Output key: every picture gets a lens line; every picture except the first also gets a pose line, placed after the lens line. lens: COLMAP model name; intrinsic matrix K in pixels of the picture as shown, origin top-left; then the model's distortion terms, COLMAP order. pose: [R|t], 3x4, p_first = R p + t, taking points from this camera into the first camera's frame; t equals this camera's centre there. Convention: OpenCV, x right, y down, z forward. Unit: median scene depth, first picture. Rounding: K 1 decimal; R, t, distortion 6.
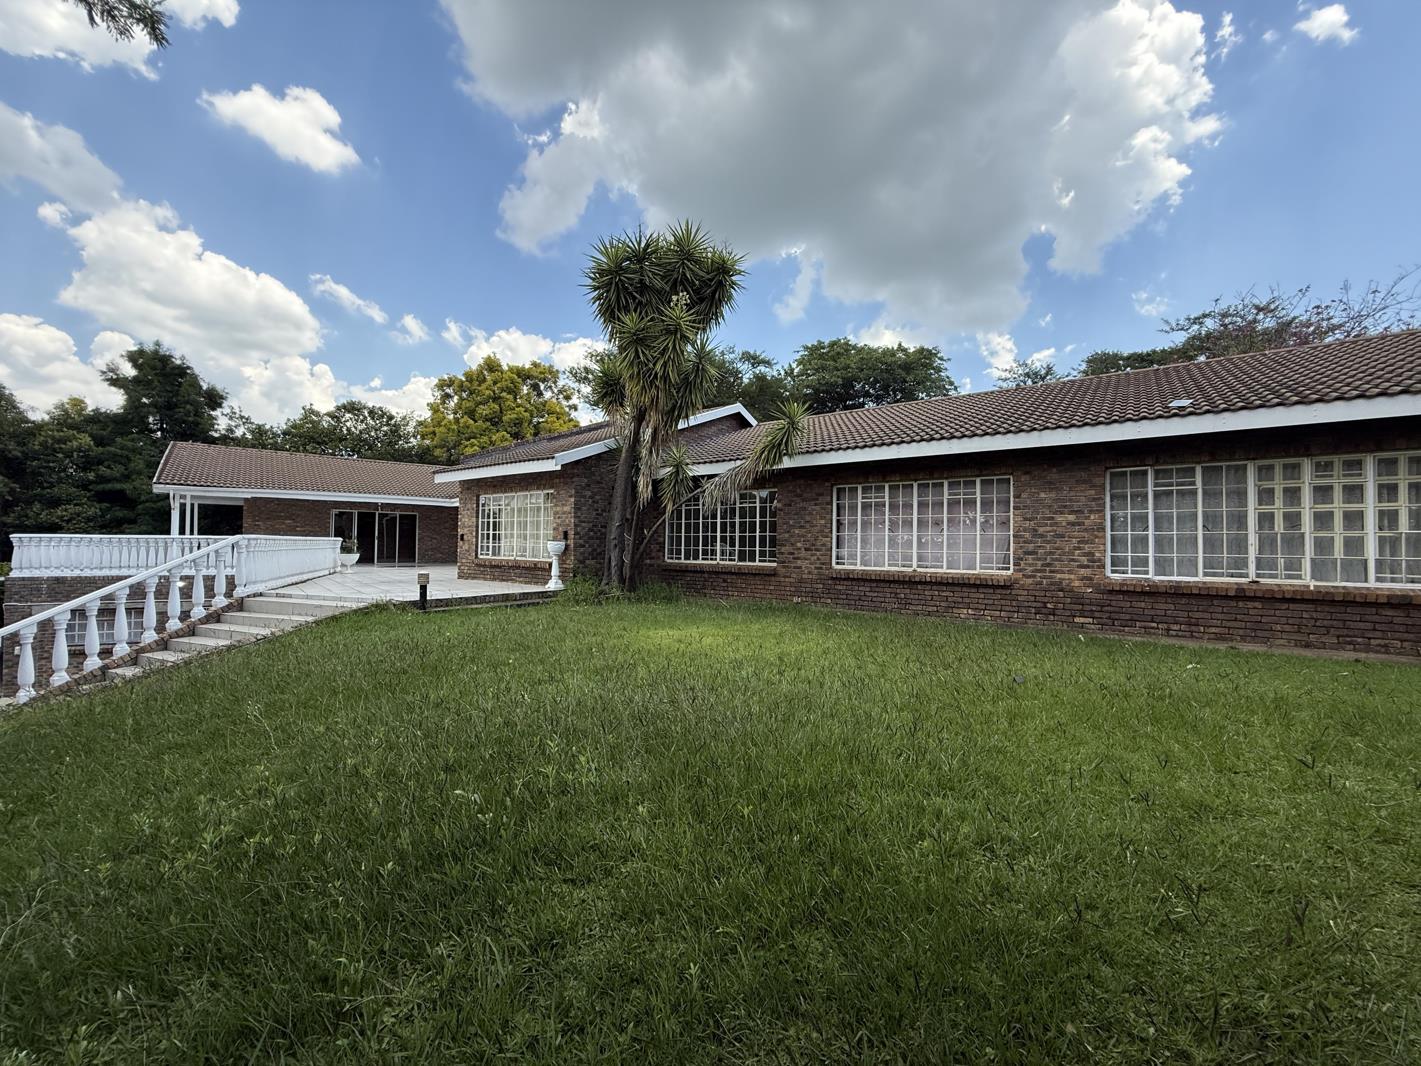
lens RADIAL K [[570.0, 0, 716.7], [0, 570.0, 530.7], [0, 0, 1]] dist [0.001006, 0.000163]
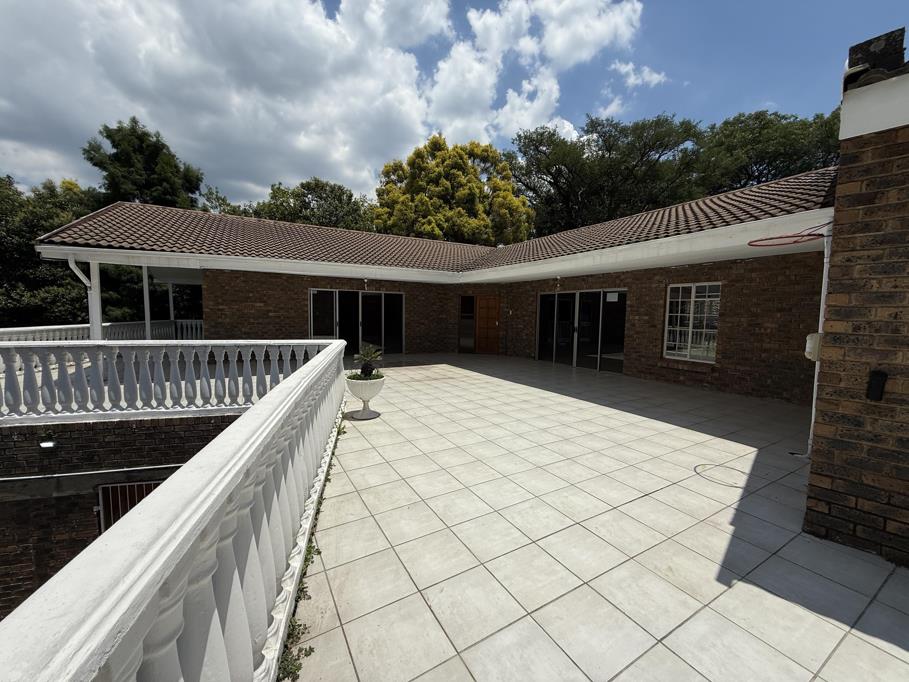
lens RADIAL K [[364.6, 0, 458.5], [0, 364.6, 339.5], [0, 0, 1]] dist [0.001006, 0.000163]
pose [[0.986272, 0.014796, -0.164465, -0.319960], [0.001314, 0.995243, 0.097417, -0.012778], [0.165124, -0.096296, 0.981561, 0.439444]]
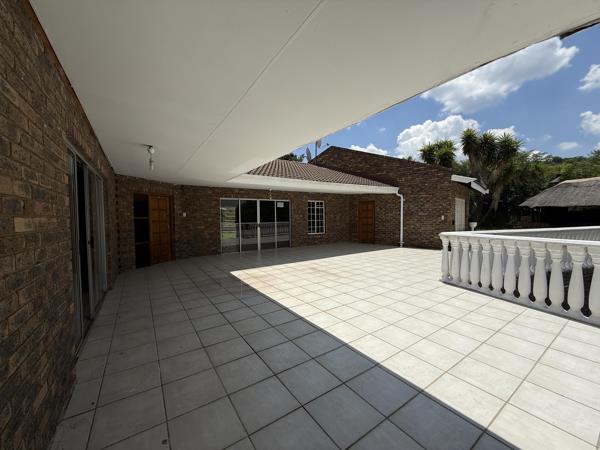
lens RADIAL K [[240.7, 0, 302.6], [0, 240.7, 224.0], [0, 0, 1]] dist [0.001006, 0.000163]
pose [[0.106513, -0.044695, 0.993306, -1.870975], [-0.010825, 0.998878, 0.046106, 0.023036], [-0.994252, -0.015663, 0.105910, 1.904815]]
